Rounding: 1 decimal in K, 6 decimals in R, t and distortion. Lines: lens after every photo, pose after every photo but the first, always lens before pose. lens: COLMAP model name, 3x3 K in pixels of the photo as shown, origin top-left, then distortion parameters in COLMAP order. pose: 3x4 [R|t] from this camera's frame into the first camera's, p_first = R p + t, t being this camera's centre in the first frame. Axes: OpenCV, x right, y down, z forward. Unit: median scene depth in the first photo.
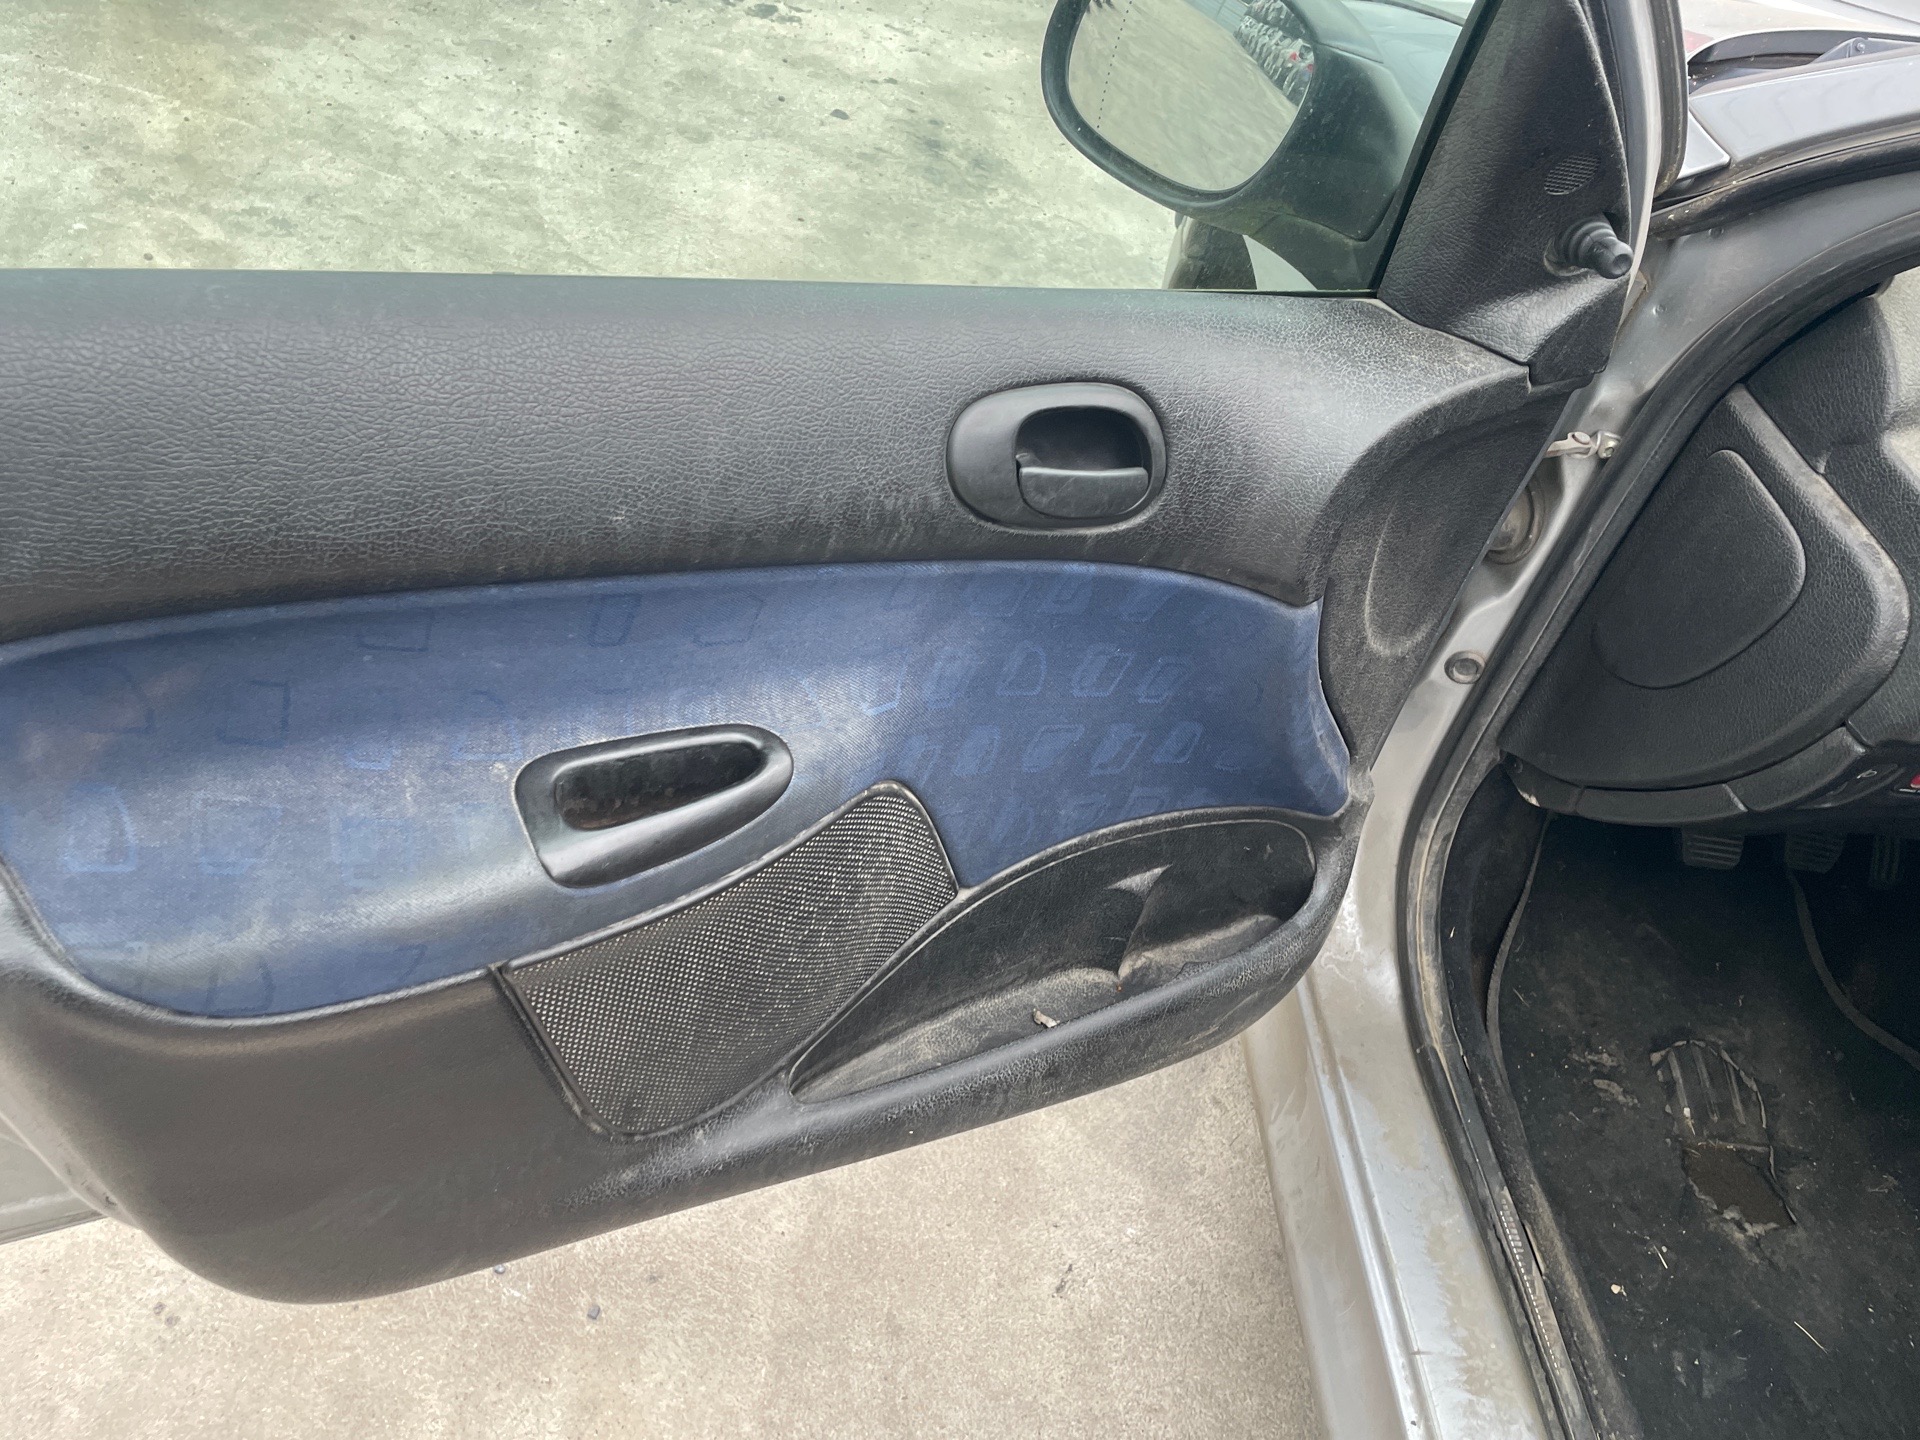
lens RADIAL K [[1453.8, 0, 961.7], [0, 1453.8, 711.7], [0, 0, 1]] dist [0.079299, -0.107013]
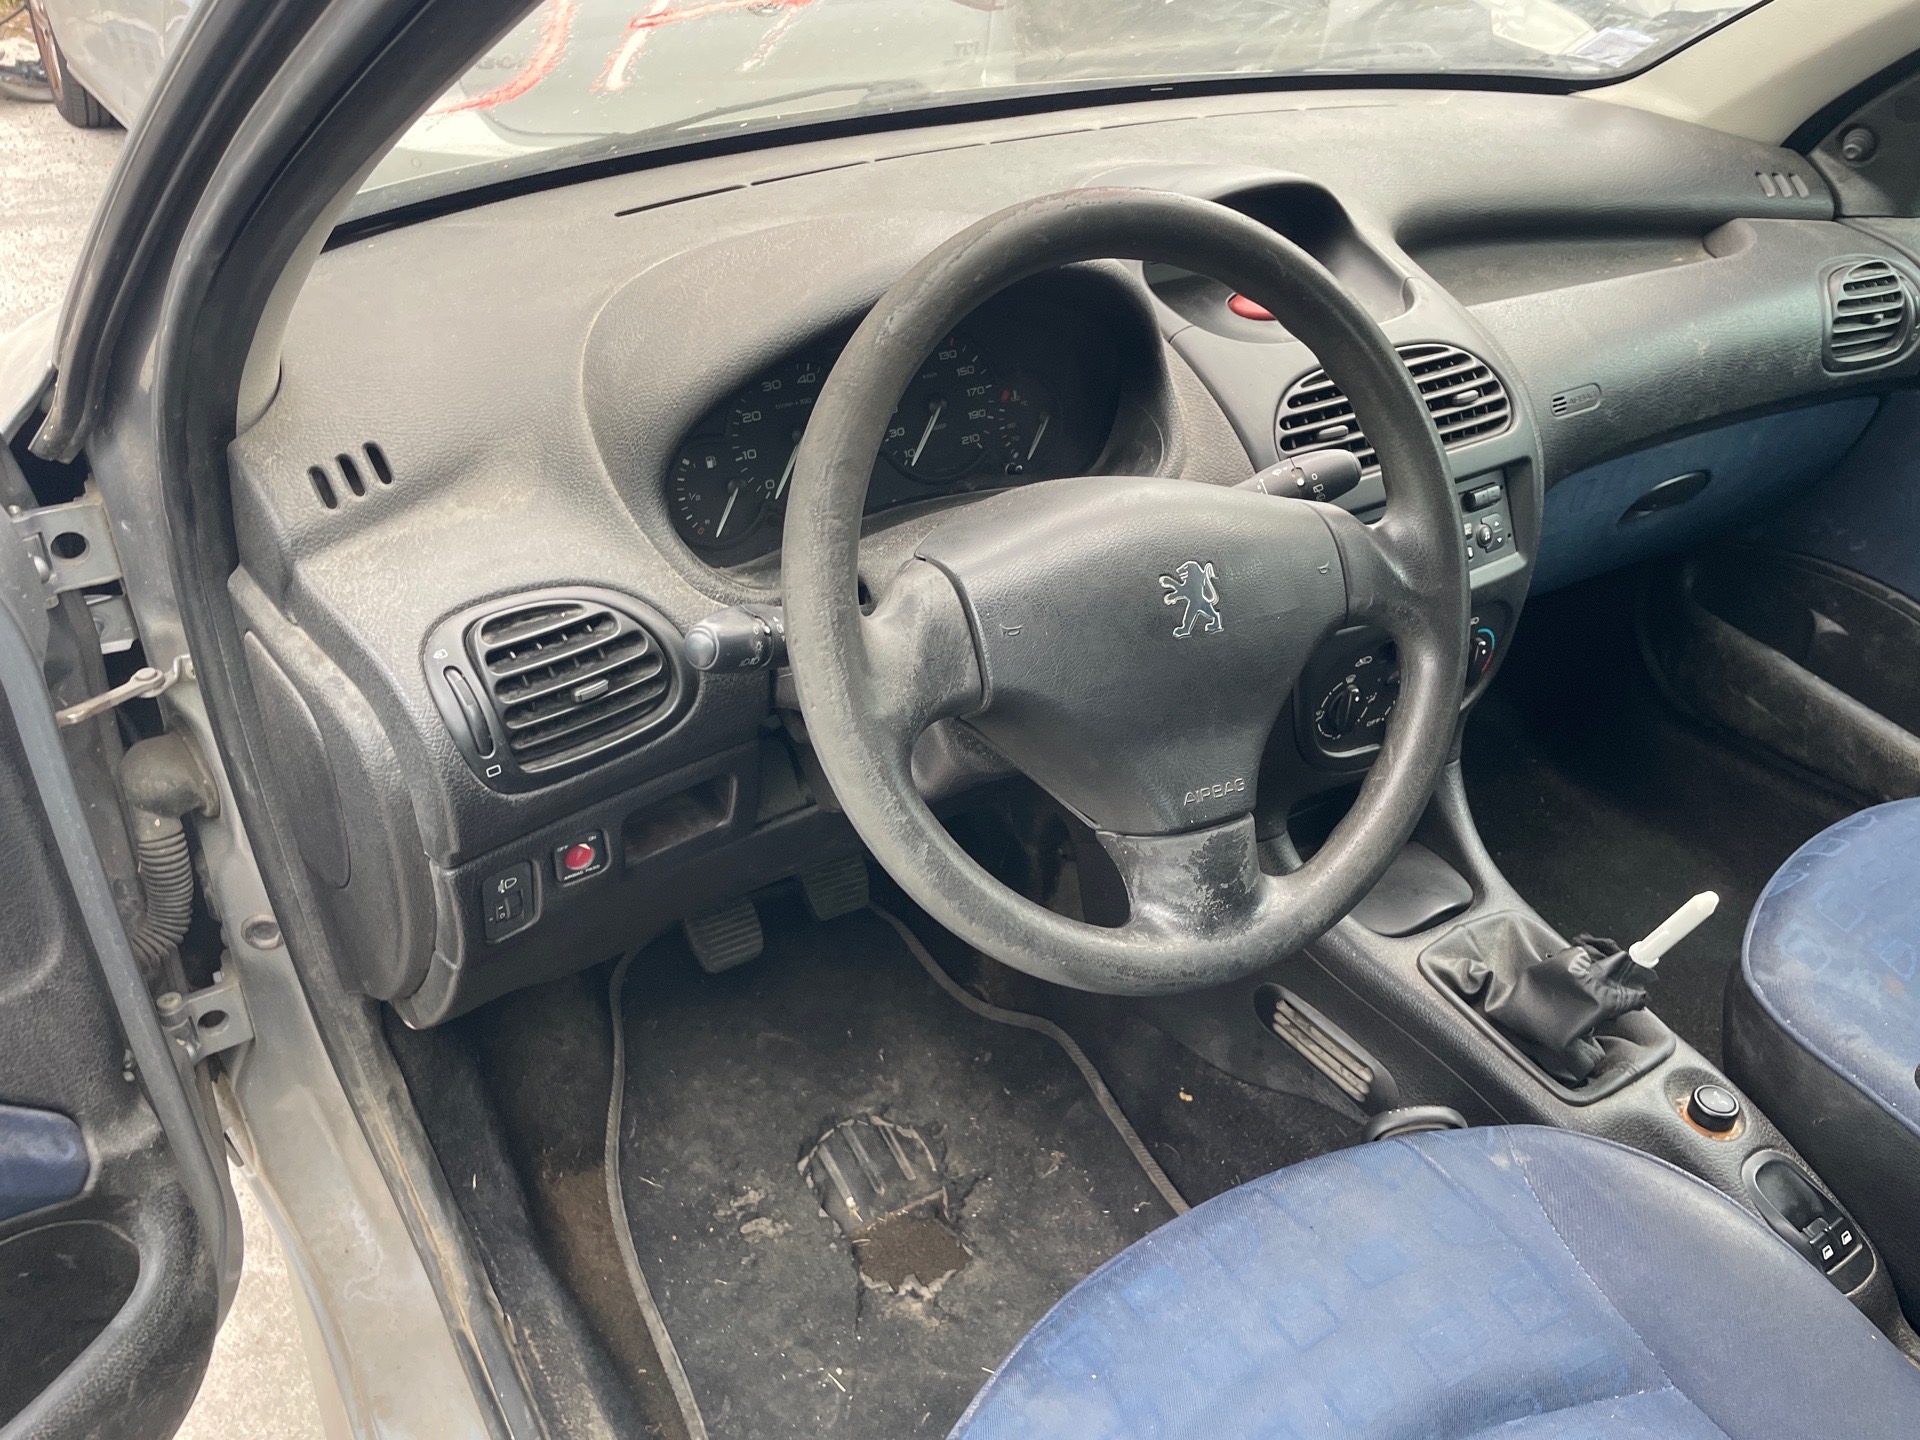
lens RADIAL K [[1453.8, 0, 966.6], [0, 1453.8, 710.9], [0, 0, 1]] dist [0.079299, -0.107013]
pose [[0.848143, -0.434297, 0.303380, 0.409664], [0.474482, 0.877446, -0.070397, 0.097070], [-0.235627, 0.203655, 0.950266, 0.023317]]
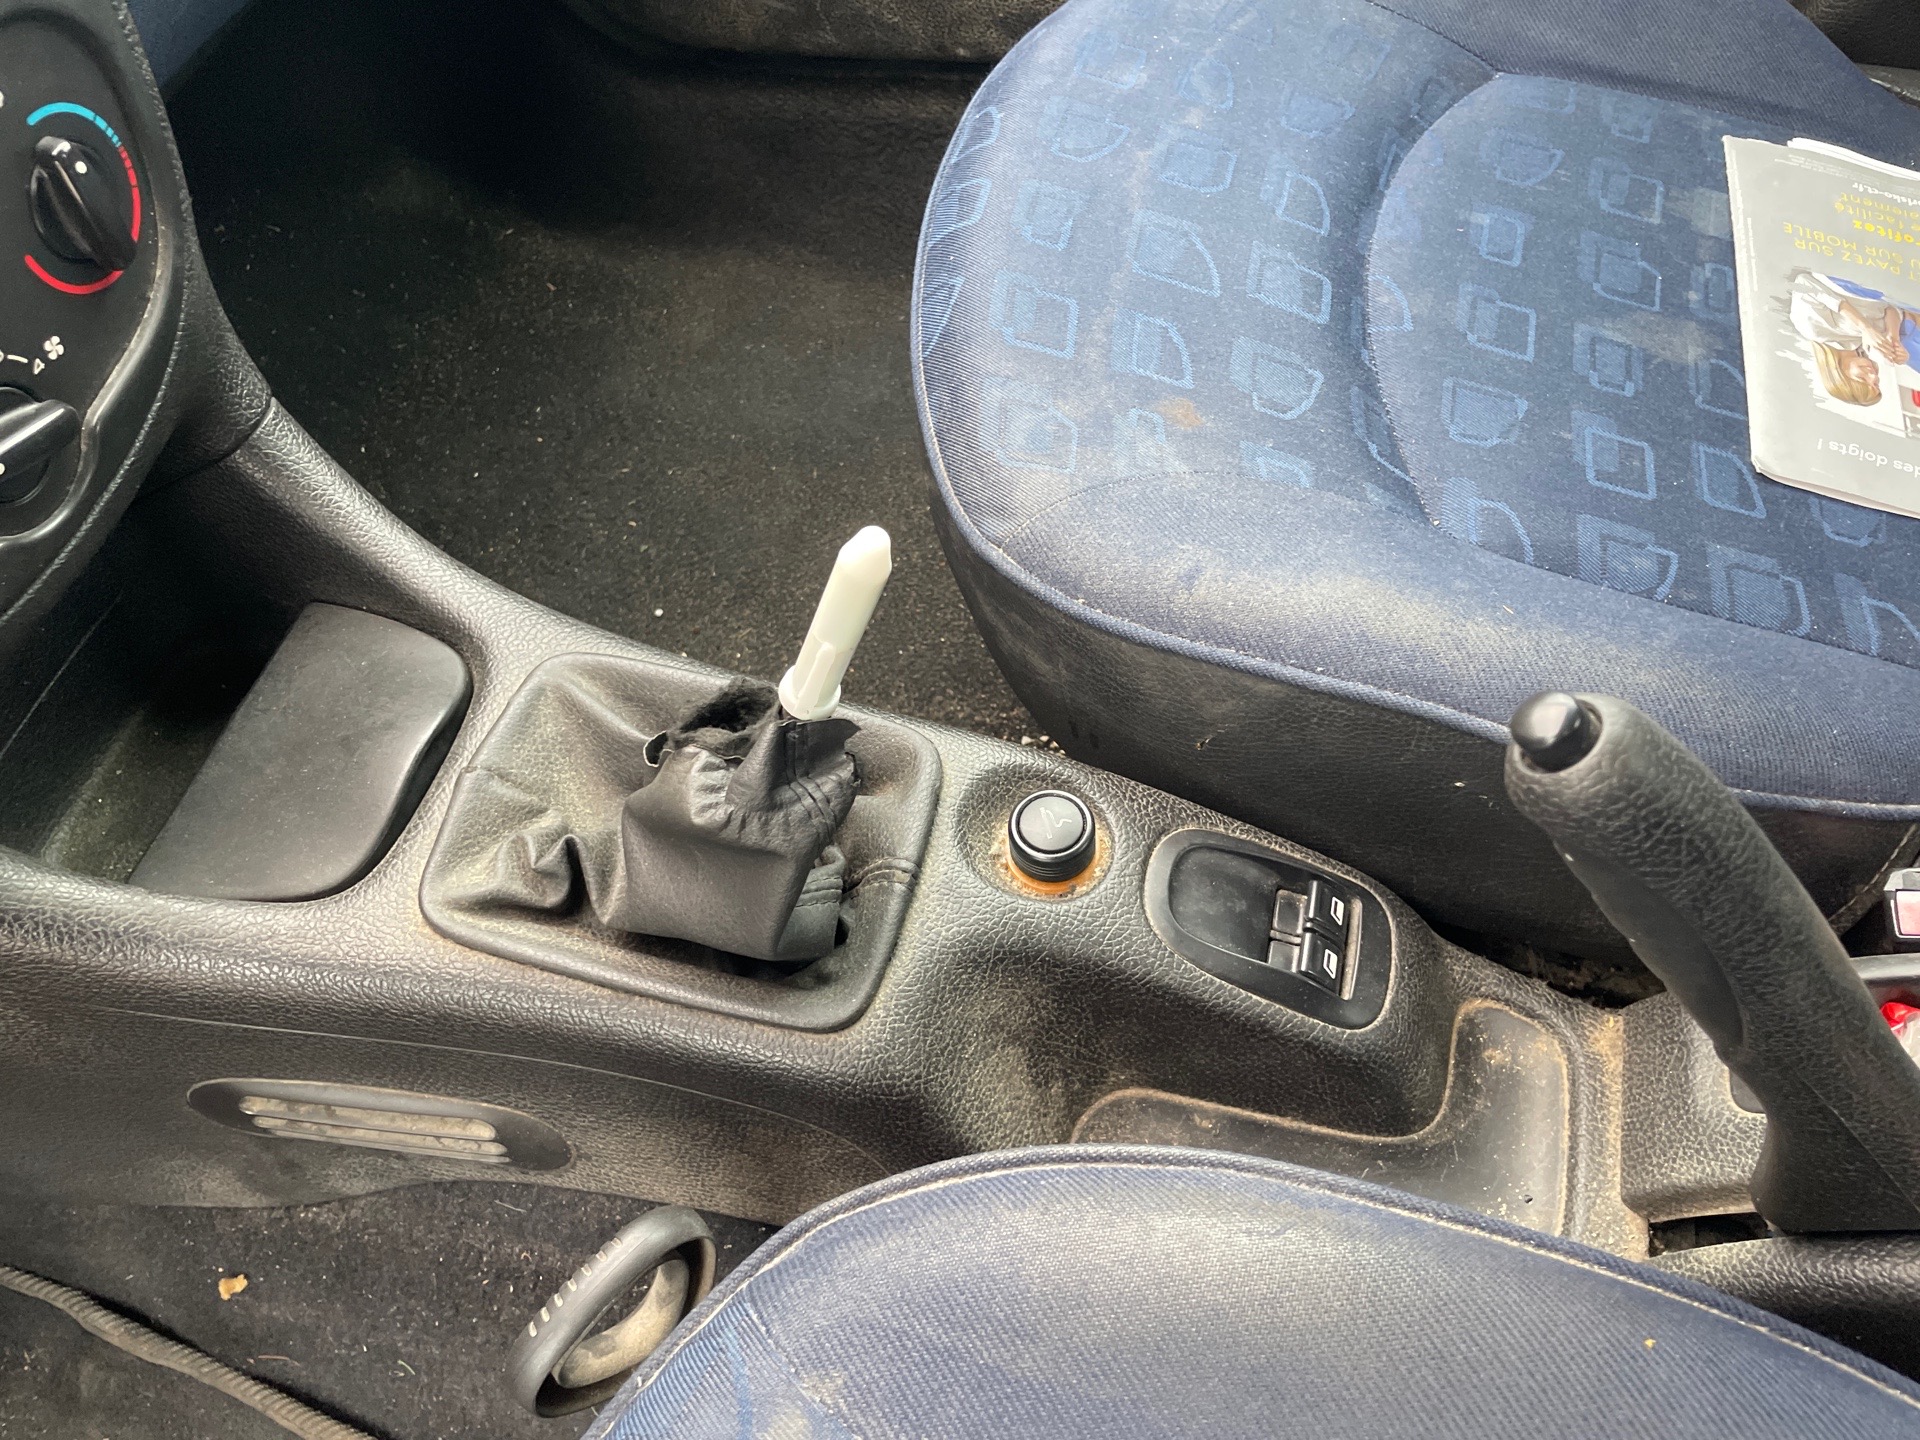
lens RADIAL K [[1453.8, 0, 943.9], [0, 1453.8, 735.7], [0, 0, 1]] dist [0.079299, -0.107013]
pose [[0.272261, -0.901280, 0.336999, 0.759857], [0.763959, 0.415404, 0.493767, 0.182680], [-0.585013, 0.123020, 0.801640, 0.397682]]
